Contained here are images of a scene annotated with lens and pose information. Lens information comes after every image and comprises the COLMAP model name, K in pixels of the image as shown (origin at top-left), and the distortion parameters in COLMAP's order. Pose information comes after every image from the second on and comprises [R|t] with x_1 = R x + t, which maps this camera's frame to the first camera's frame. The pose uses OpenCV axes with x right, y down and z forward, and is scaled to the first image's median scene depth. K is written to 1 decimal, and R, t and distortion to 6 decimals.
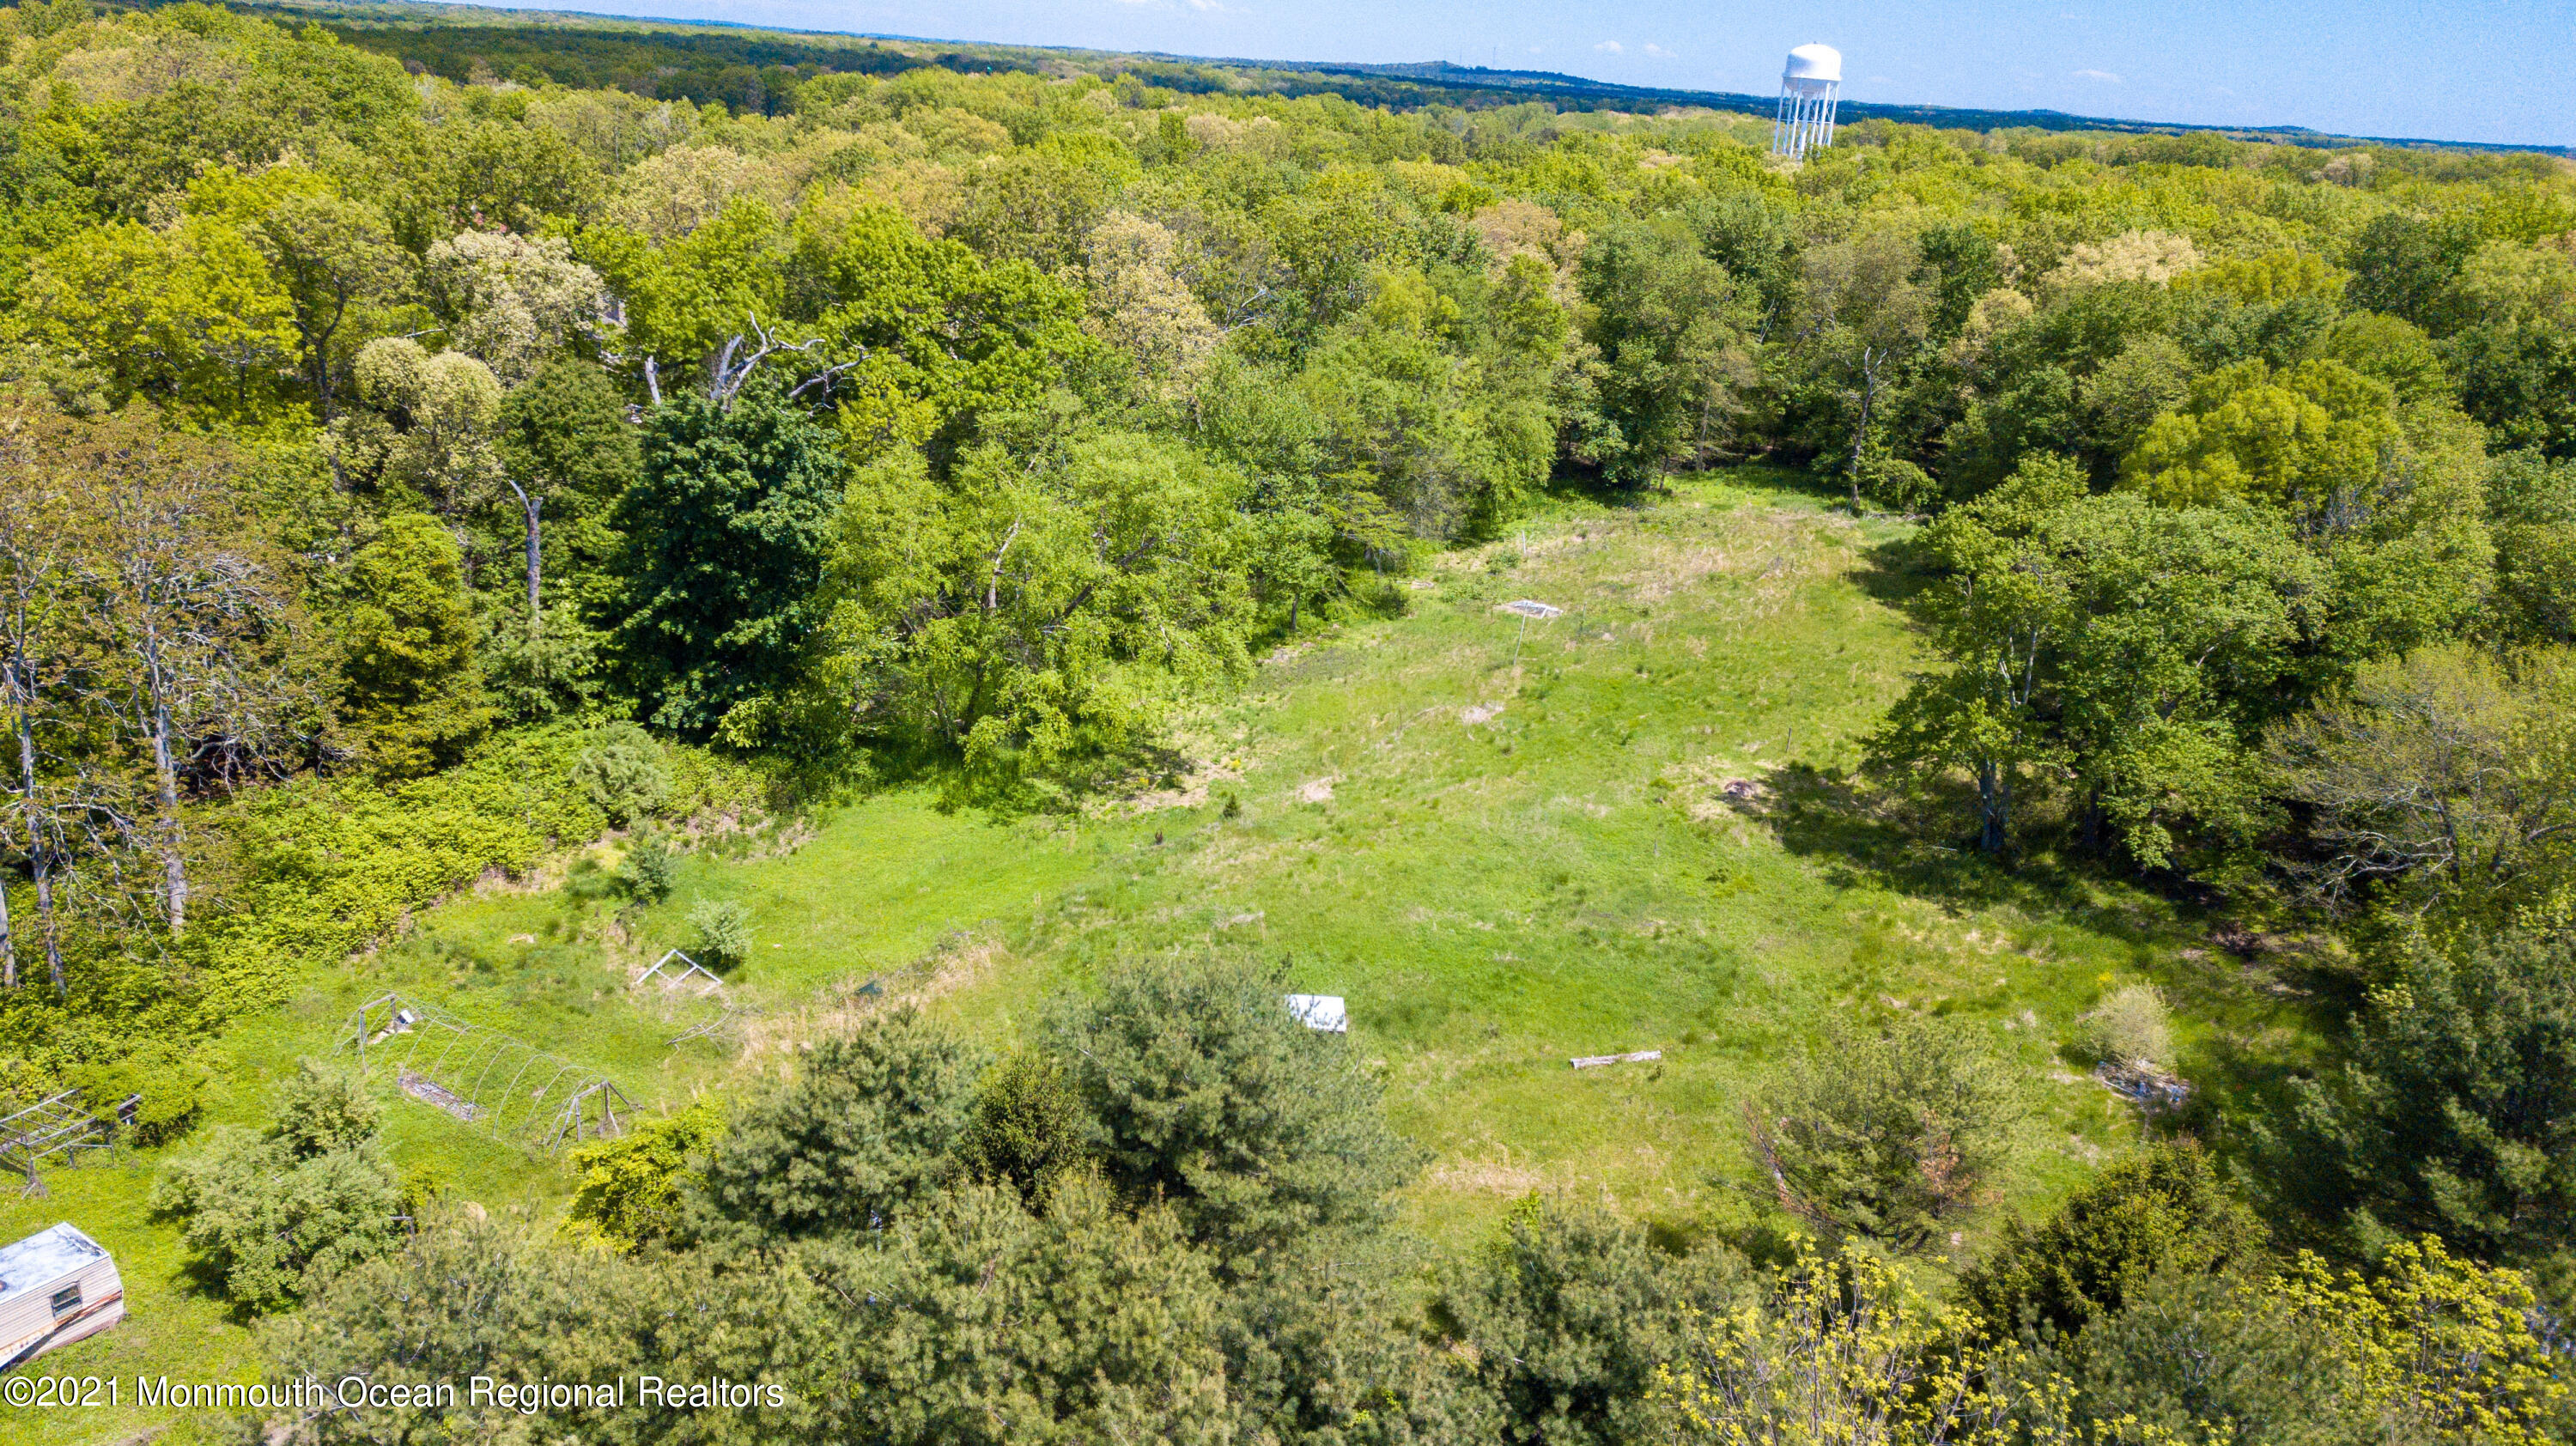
lens RADIAL K [[1944.3, 0, 1292.1], [0, 1944.3, 773.5], [0, 0, 1]] dist [0.016536, -0.004266]
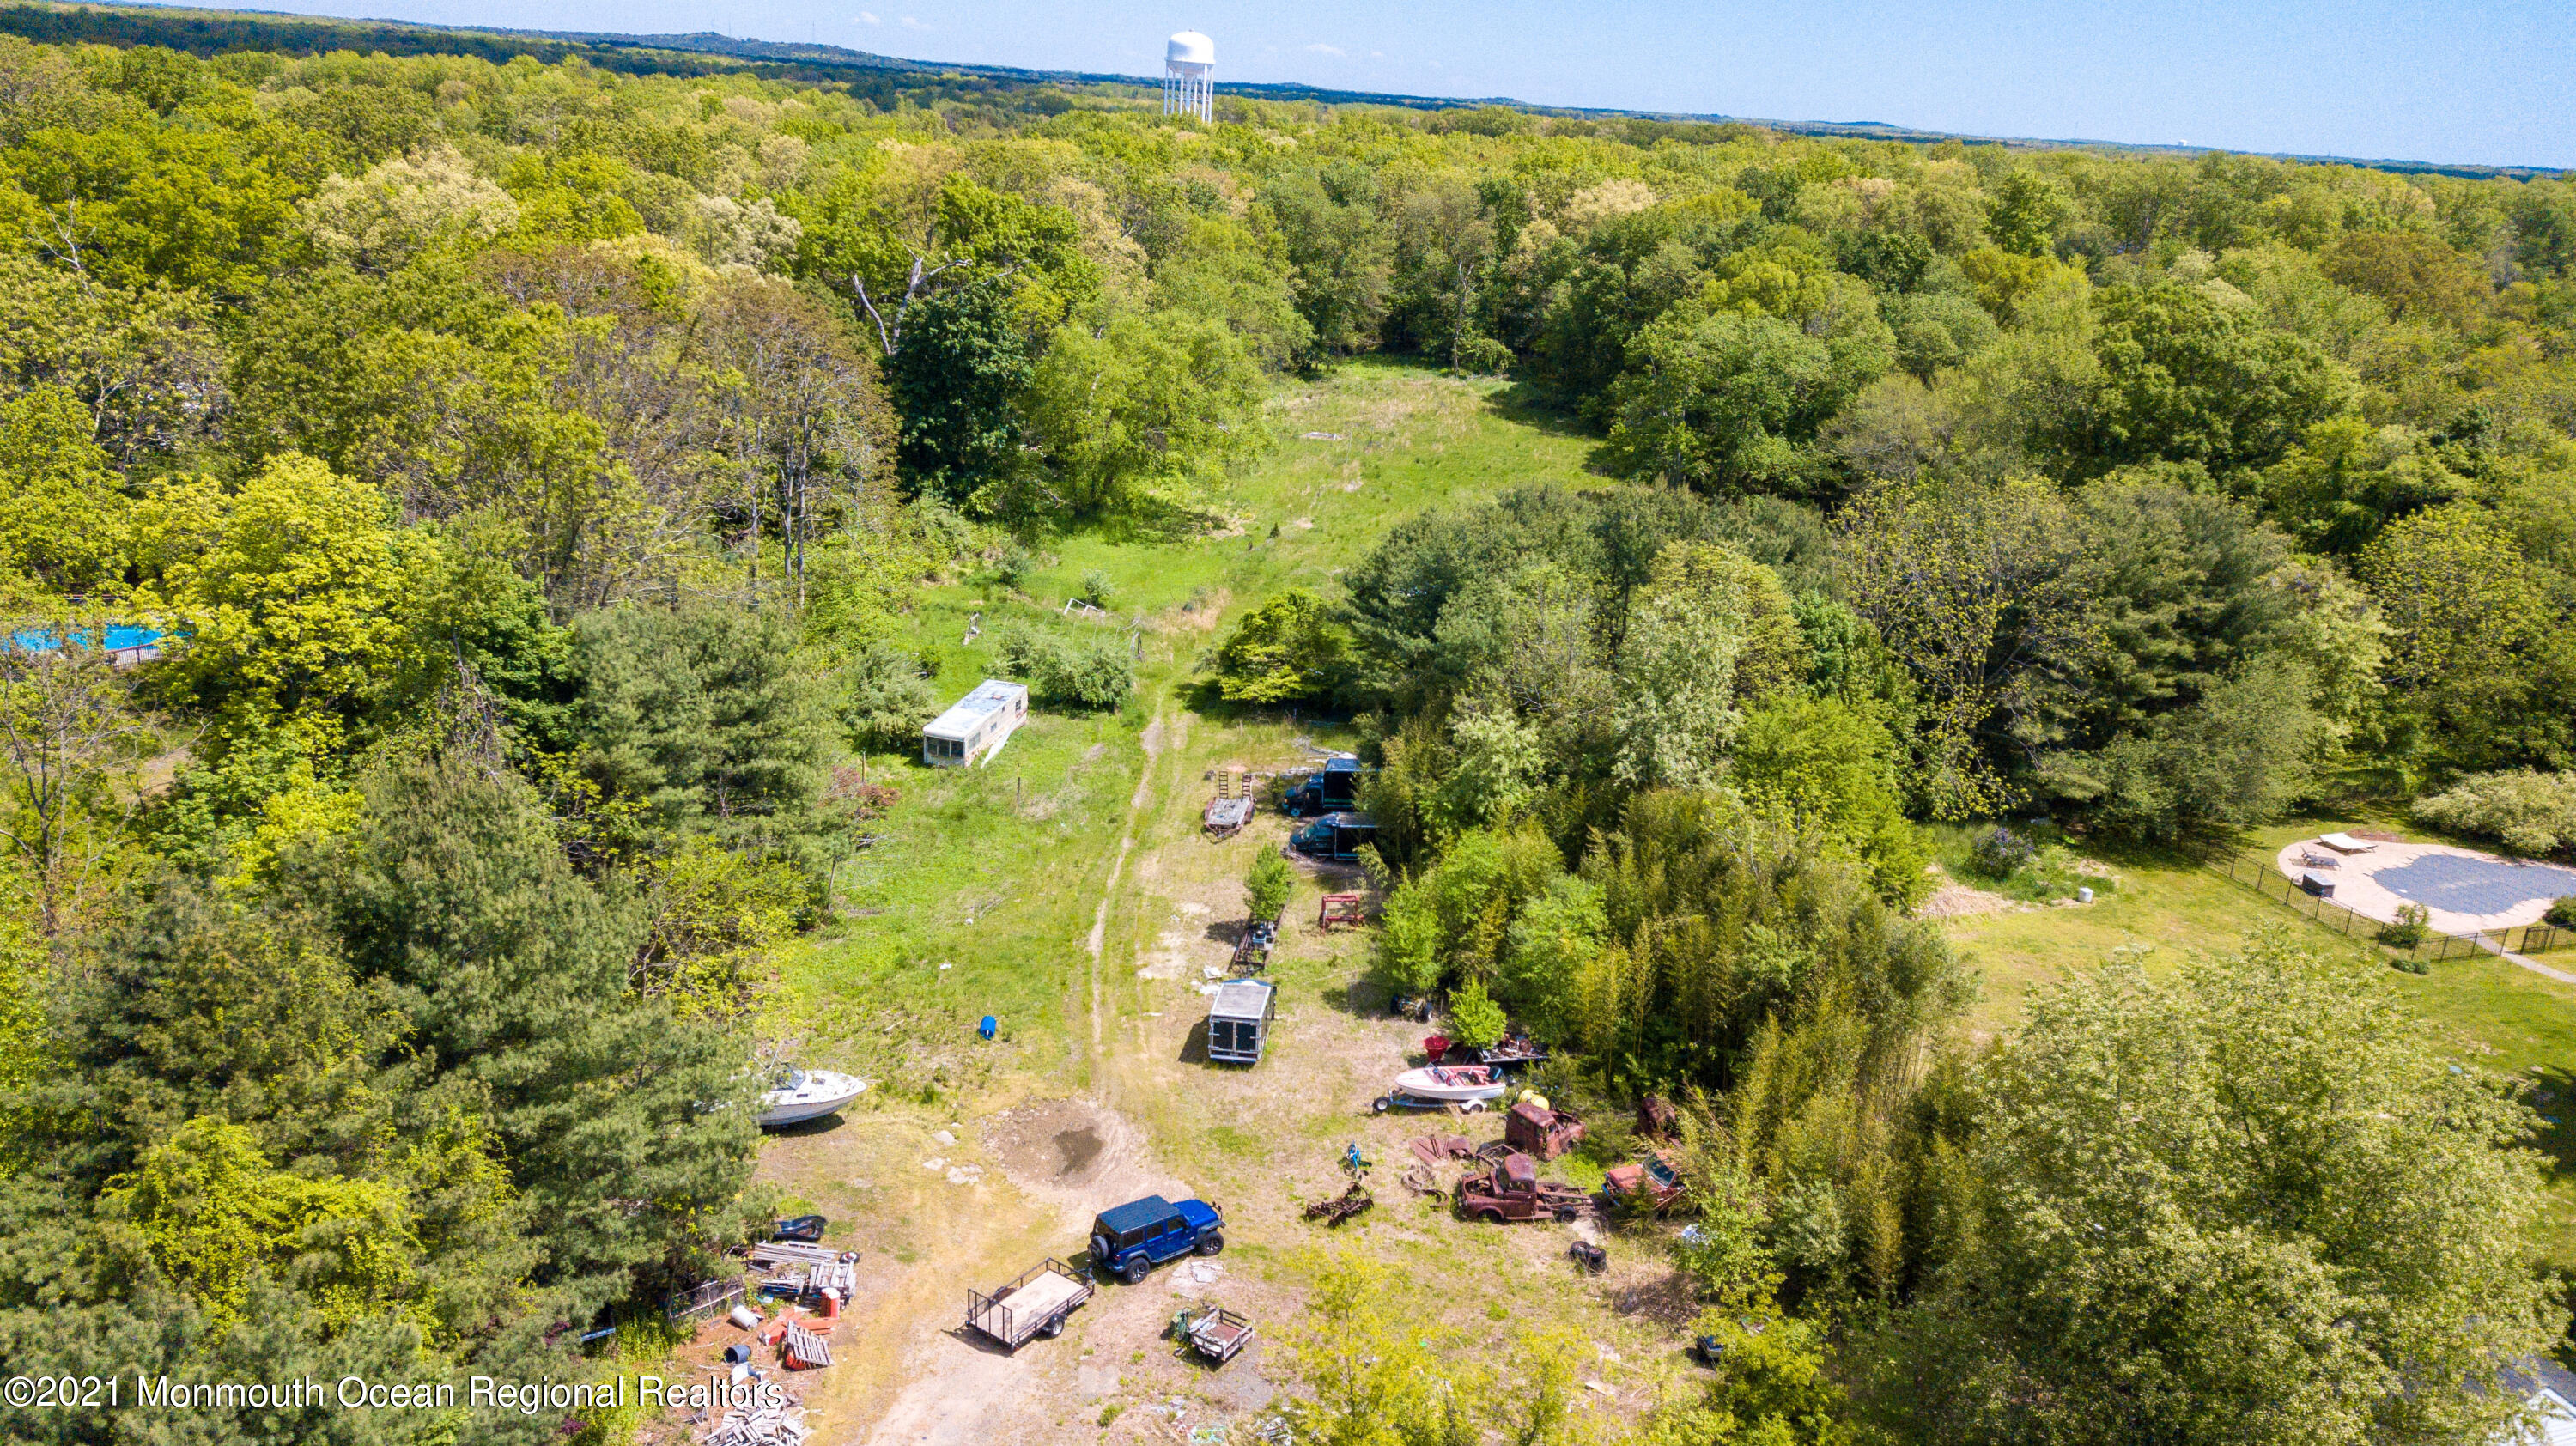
lens RADIAL K [[1944.3, 0, 1292.1], [0, 1944.3, 773.5], [0, 0, 1]] dist [0.016536, -0.004266]
pose [[0.937795, -0.118573, 0.326313, -0.353647], [0.114468, 0.992917, 0.031828, 0.104508], [-0.327776, 0.007504, 0.944726, -0.349132]]
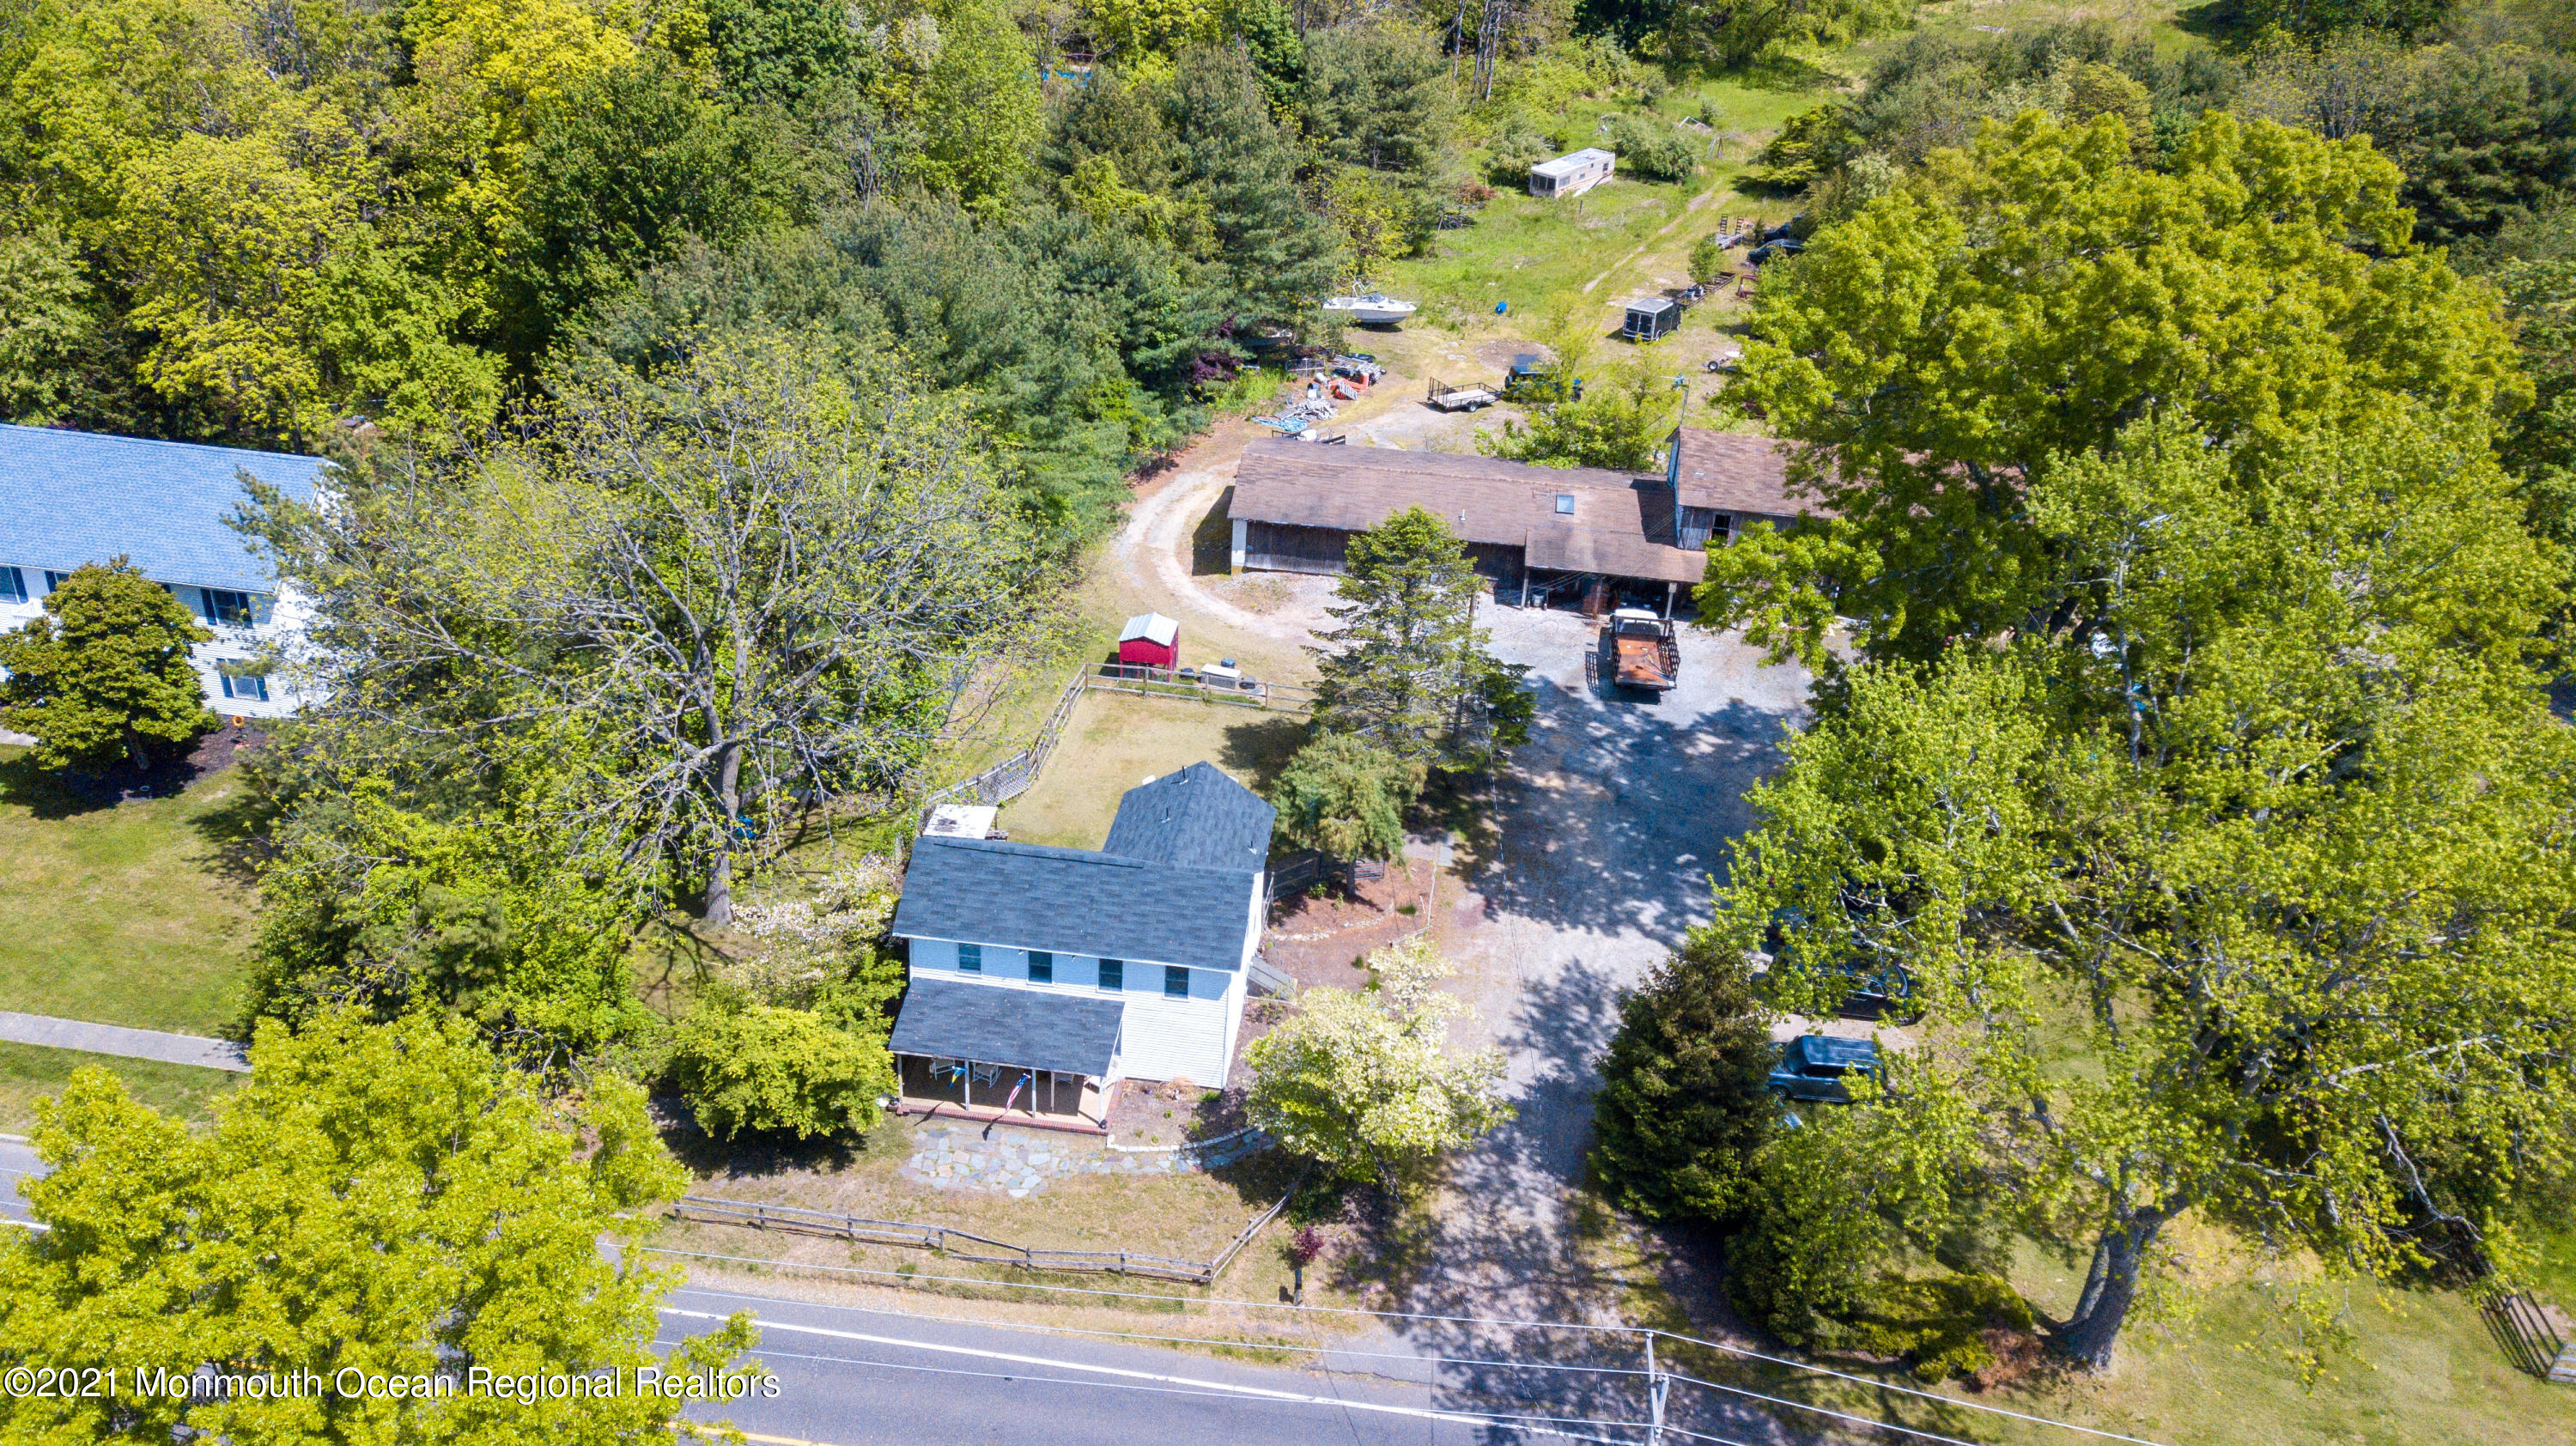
lens RADIAL K [[1970.3, 0, 1304.5], [0, 1970.3, 739.4], [0, 0, 1]] dist [0.009427, -0.000838]
pose [[0.998174, 0.028795, -0.053097, -0.306250], [-0.020057, 0.987185, 0.158315, 0.223523], [0.056975, -0.156961, 0.985960, -0.701578]]
